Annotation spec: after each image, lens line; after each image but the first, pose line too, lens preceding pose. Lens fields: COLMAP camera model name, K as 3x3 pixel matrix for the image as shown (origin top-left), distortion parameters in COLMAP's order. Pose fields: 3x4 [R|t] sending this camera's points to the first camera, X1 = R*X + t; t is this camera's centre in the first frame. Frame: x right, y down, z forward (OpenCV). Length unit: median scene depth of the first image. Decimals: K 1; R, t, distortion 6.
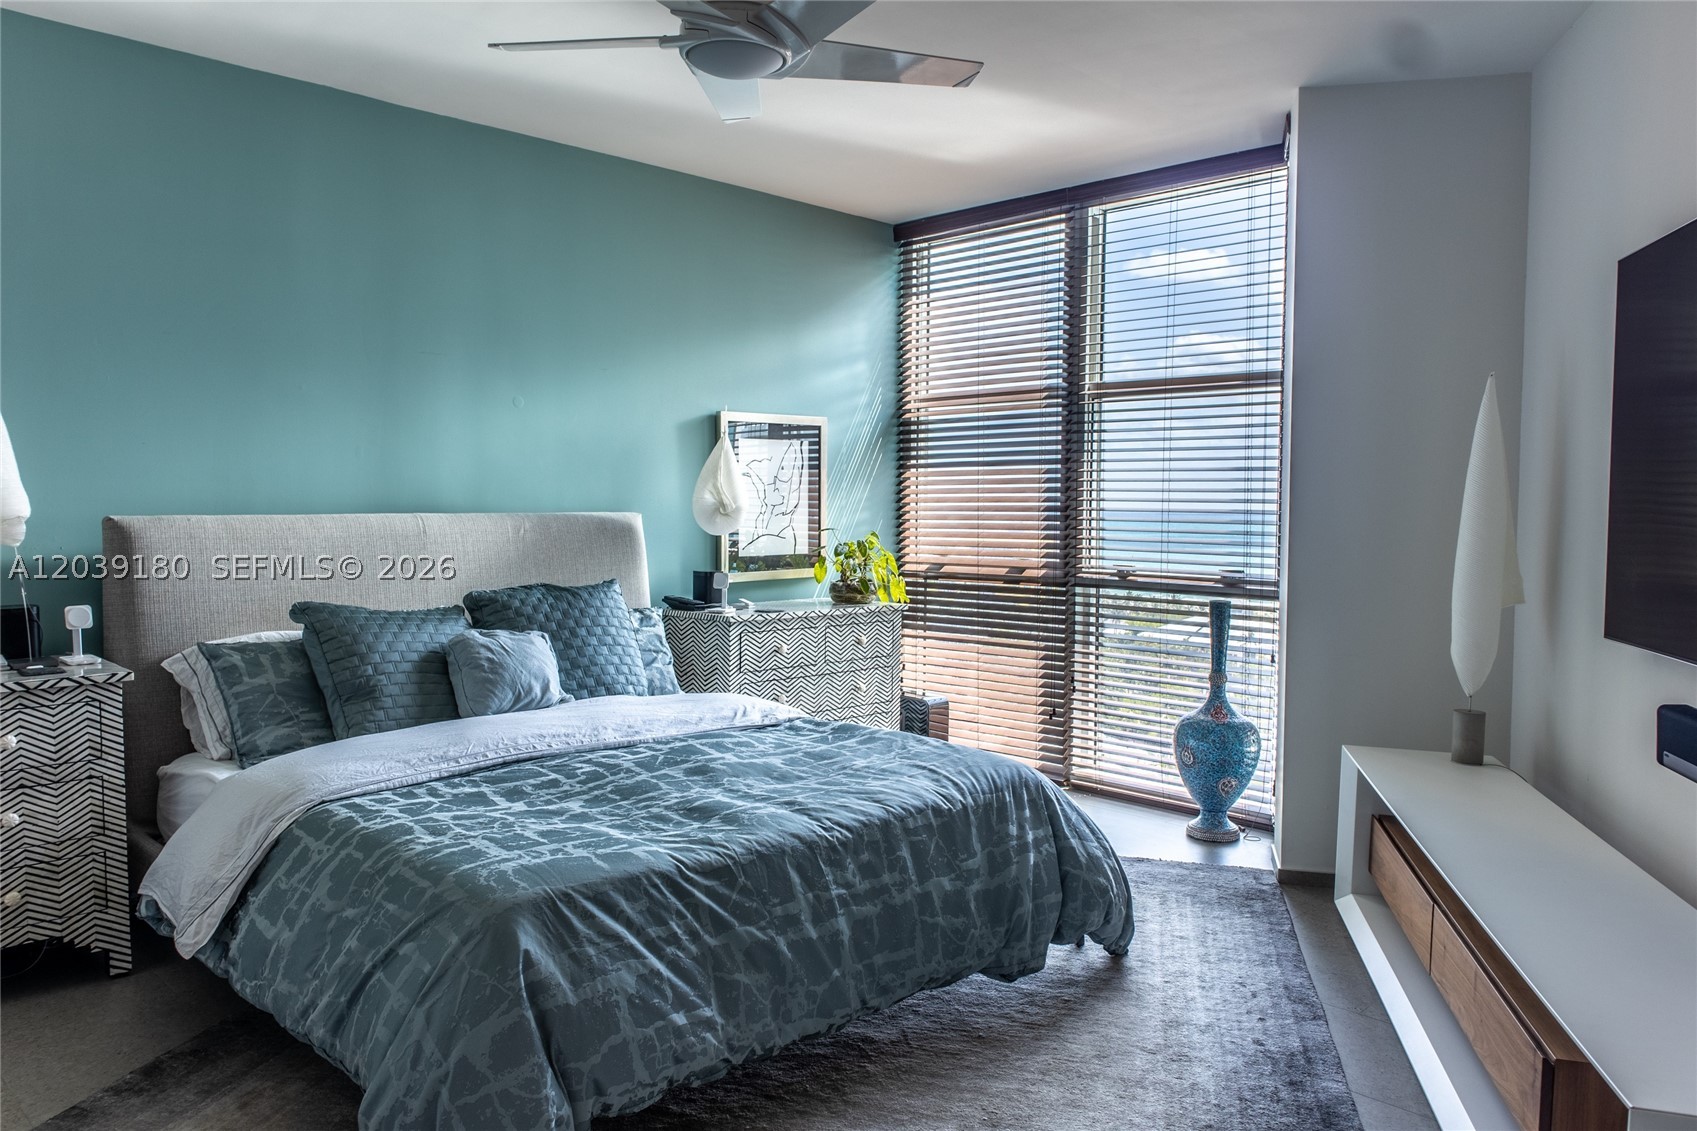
lens RADIAL K [[1239.9, 0, 848.5], [0, 1239.9, 565.5], [0, 0, 1]] dist [-0.003920, -0.001045]
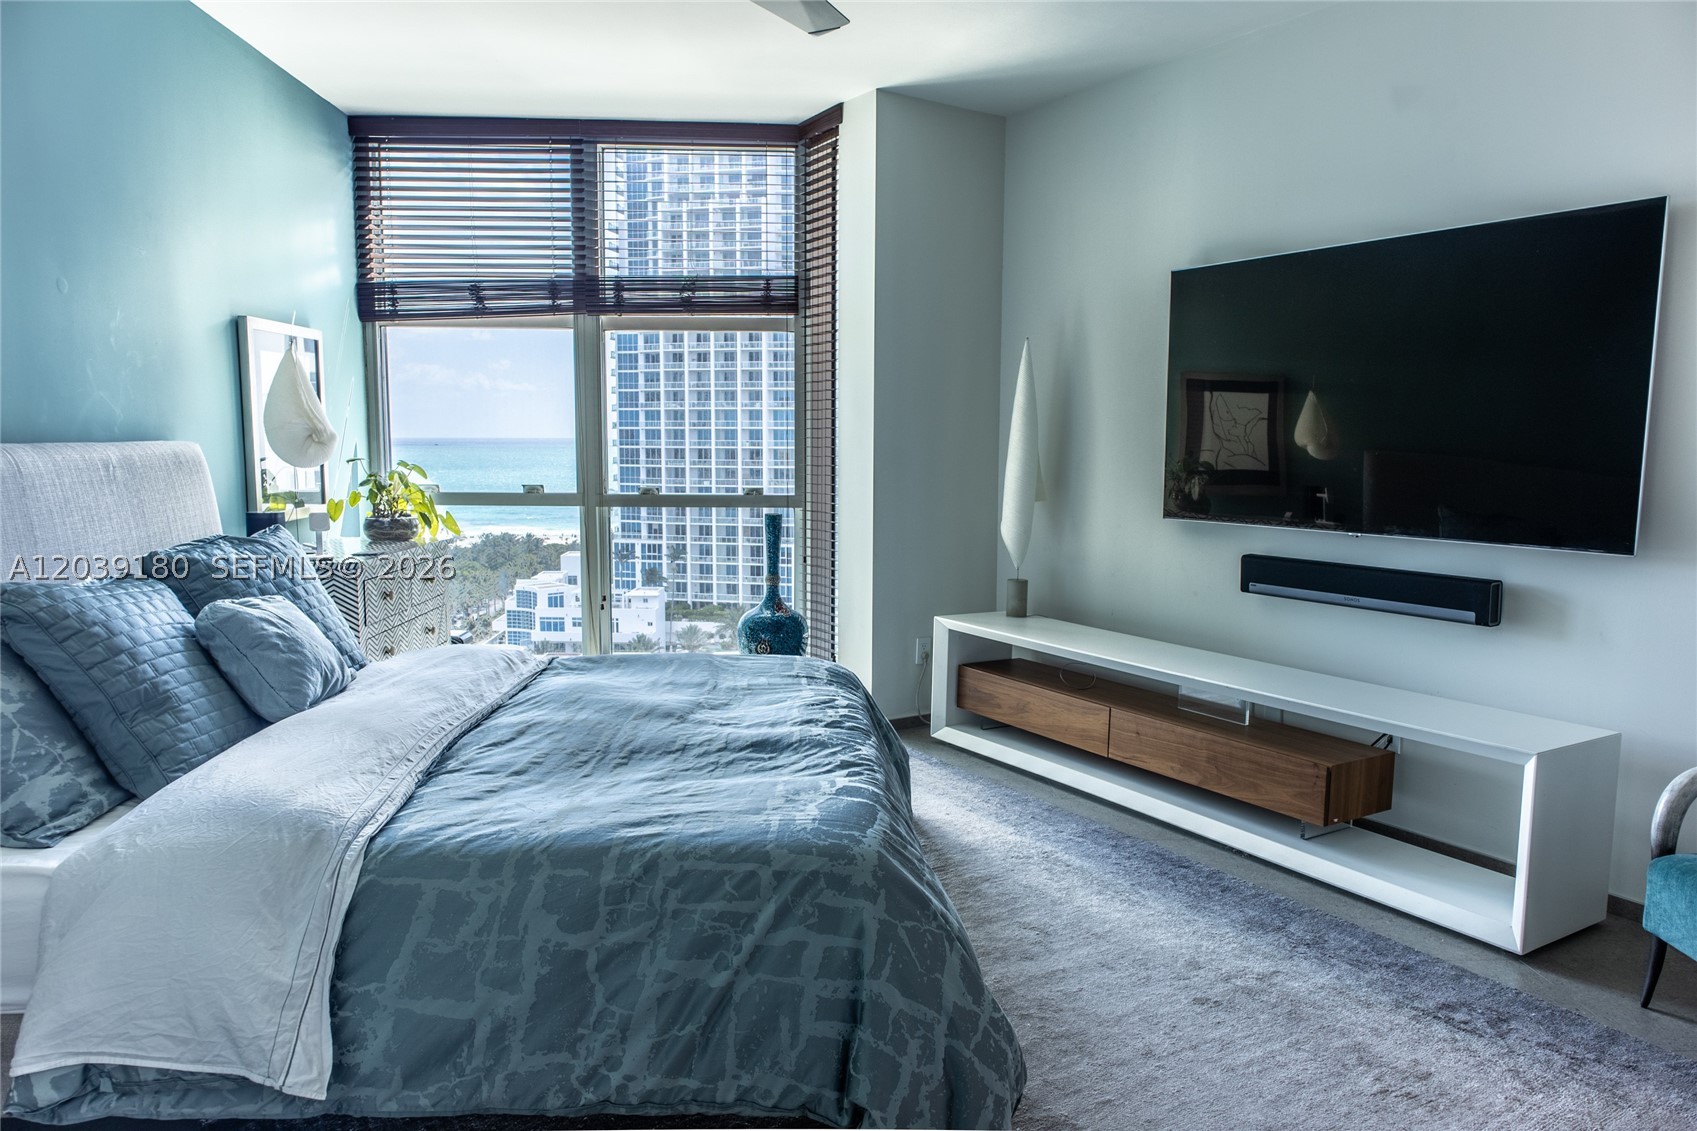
lens RADIAL K [[1150.4, 0, 844.9], [0, 1150.4, 565.3], [0, 0, 1]] dist [0.000858, 0.000367]
pose [[0.661703, -0.085401, 0.744886, -0.677033], [0.035507, 0.995946, 0.082643, -0.015321], [-0.748925, -0.028237, 0.662053, 0.318920]]
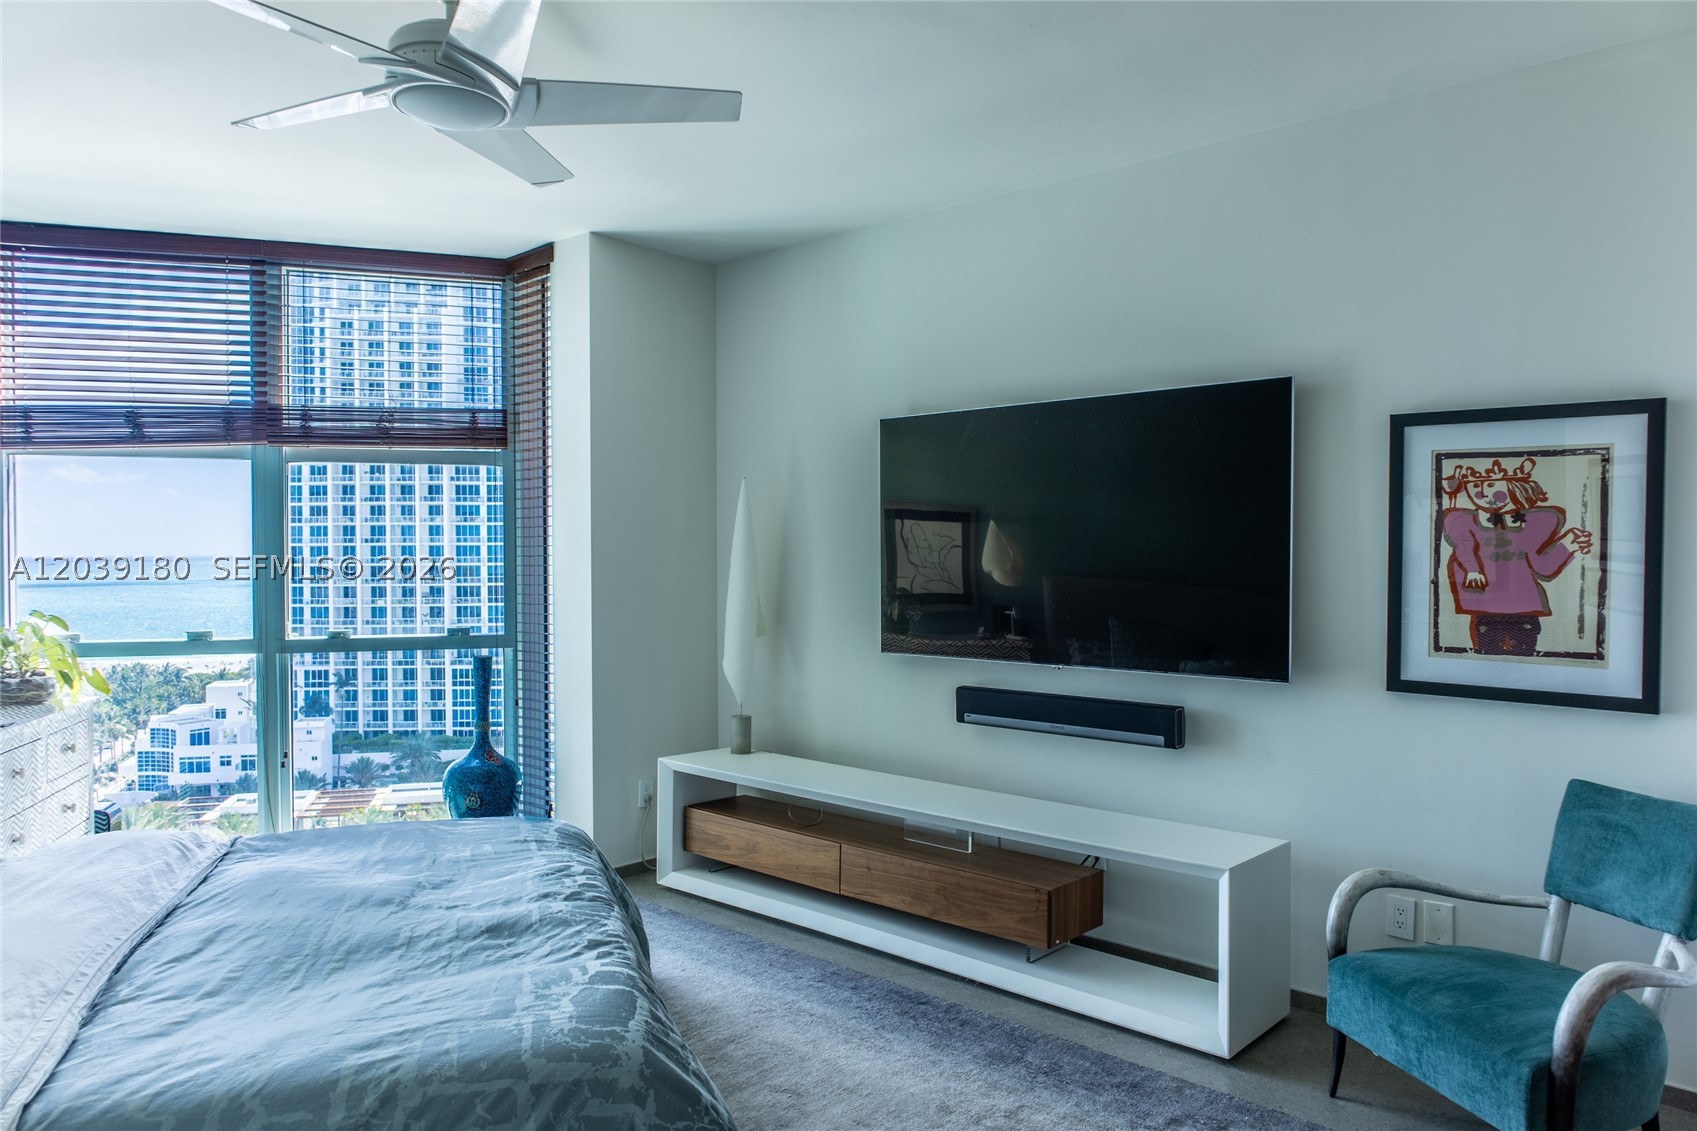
lens RADIAL K [[1150.4, 0, 844.9], [0, 1150.4, 565.3], [0, 0, 1]] dist [0.000858, 0.000367]
pose [[0.441225, -0.019247, 0.897190, -0.692455], [0.049575, 0.998766, -0.002954, -0.049020], [-0.896026, 0.045782, 0.441635, 0.350992]]
